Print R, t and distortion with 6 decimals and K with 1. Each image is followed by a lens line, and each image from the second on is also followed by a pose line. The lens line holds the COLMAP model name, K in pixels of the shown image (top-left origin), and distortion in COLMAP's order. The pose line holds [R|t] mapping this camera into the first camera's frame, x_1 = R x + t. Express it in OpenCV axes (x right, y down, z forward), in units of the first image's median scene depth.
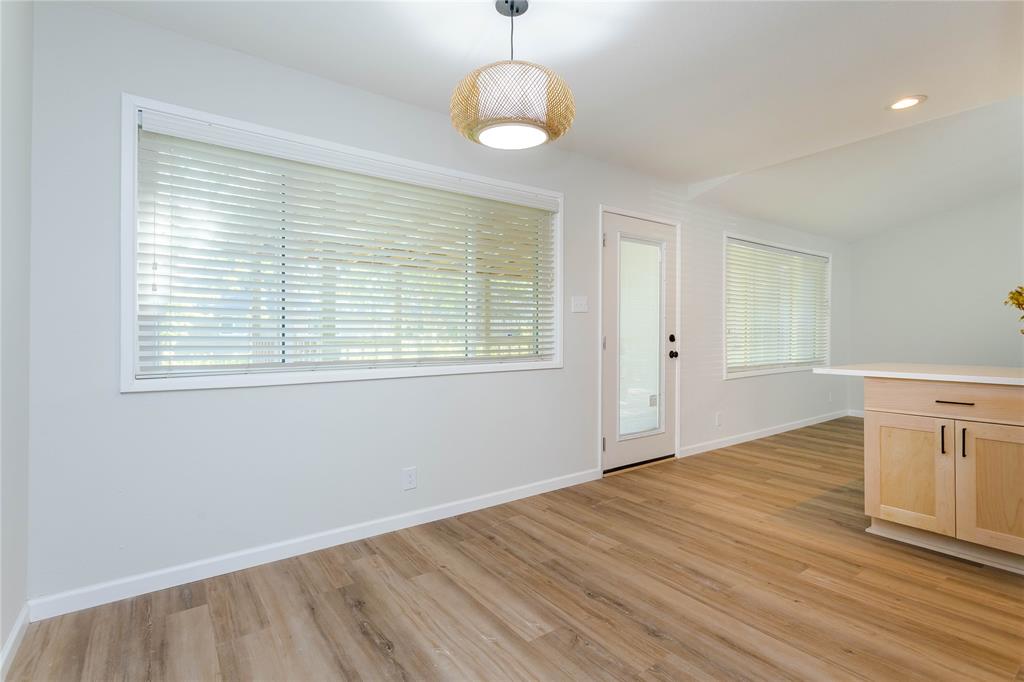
lens RADIAL K [[488.7, 0, 507.8], [0, 488.7, 332.7], [0, 0, 1]] dist [0.003002, 0.001268]
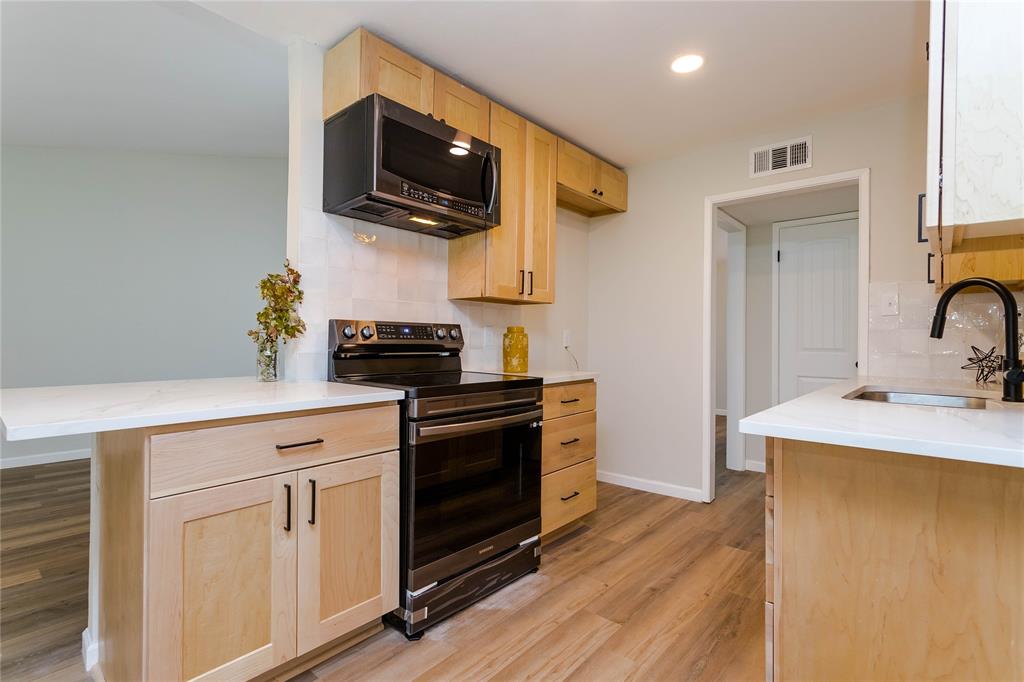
lens RADIAL K [[487.2, 0, 510.5], [0, 487.2, 335.8], [0, 0, 1]] dist [-0.000059, 0.000452]
pose [[-0.231870, 0.005433, 0.972732, 0.213372], [-0.011325, 0.999902, -0.008284, 0.004873], [-0.972681, -0.012937, -0.231786, 0.804473]]
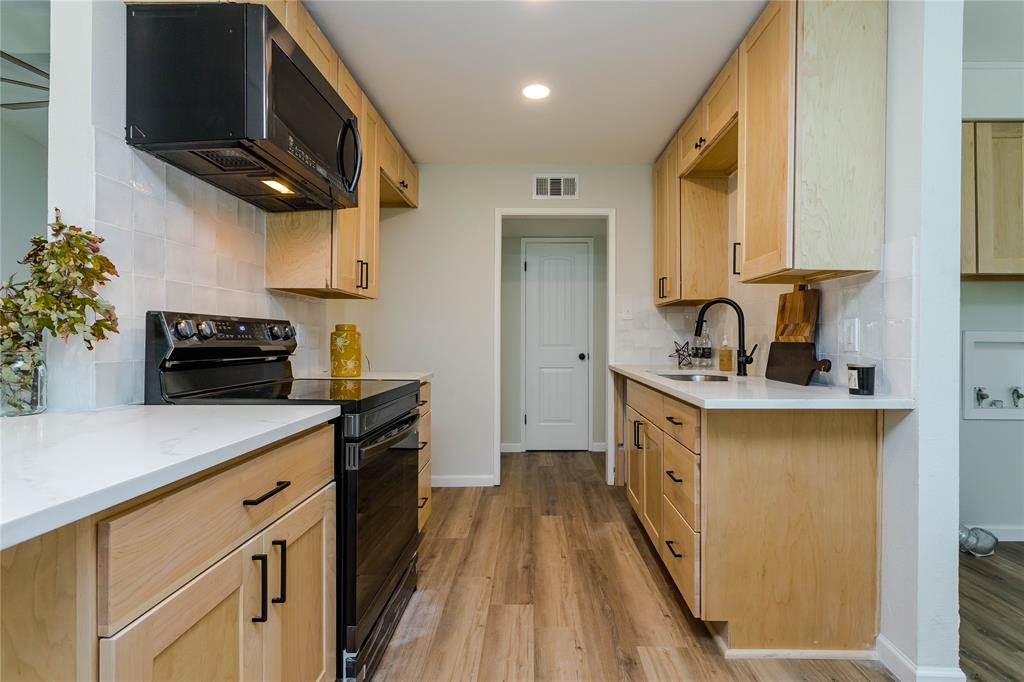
lens RADIAL K [[495.7, 0, 533.1], [0, 495.7, 337.2], [0, 0, 1]] dist [0.000913, 0.000787]
pose [[-0.811289, 0.000466, 0.584646, 0.415155], [-0.003770, 0.999975, -0.006028, 0.004763], [-0.584634, -0.007095, -0.811266, 1.112386]]
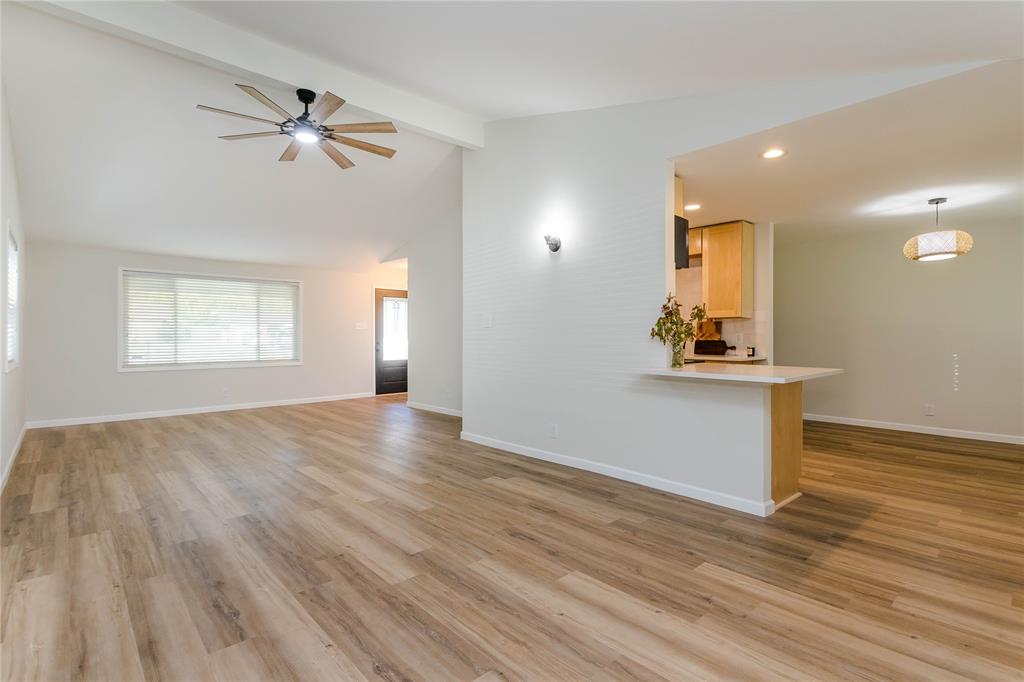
lens RADIAL K [[484.5, 0, 508.0], [0, 484.5, 335.9], [0, 0, 1]] dist [-0.000688, 0.000679]
pose [[-0.993560, -0.003330, -0.113256, 1.736502], [-0.002778, 0.999983, -0.005034, 0.000415], [0.113271, -0.004687, -0.993553, 2.295533]]
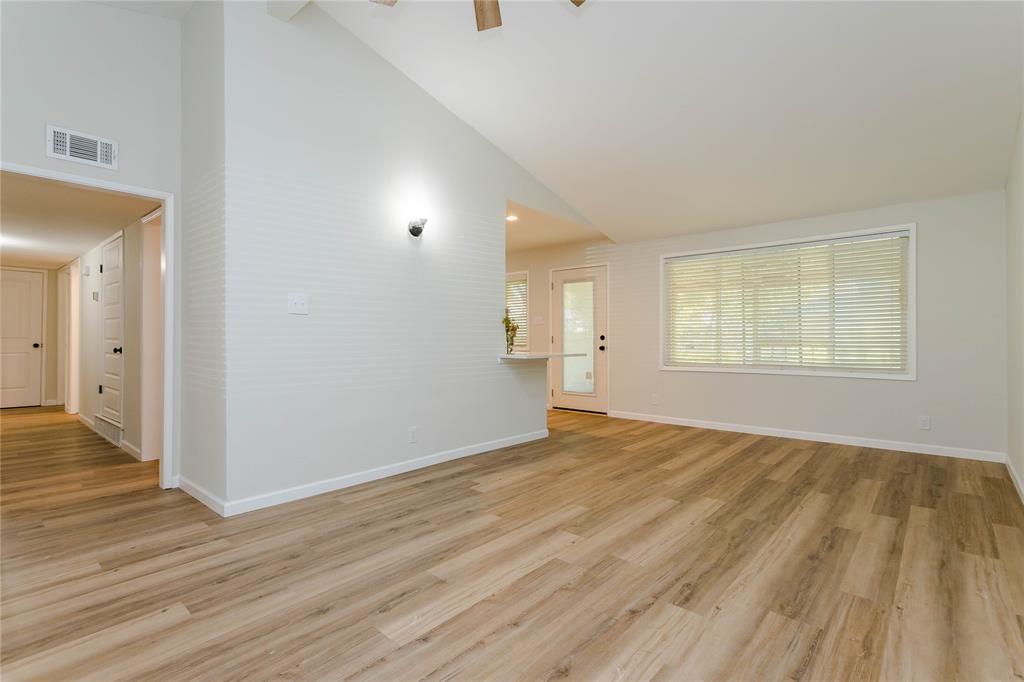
lens RADIAL K [[487.2, 0, 510.5], [0, 487.2, 335.8], [0, 0, 1]] dist [-0.000059, 0.000452]
pose [[0.216949, -0.005600, -0.976167, 2.936771], [0.002728, 0.999983, -0.005131, 0.019905], [0.976179, -0.001549, 0.216960, 0.609251]]
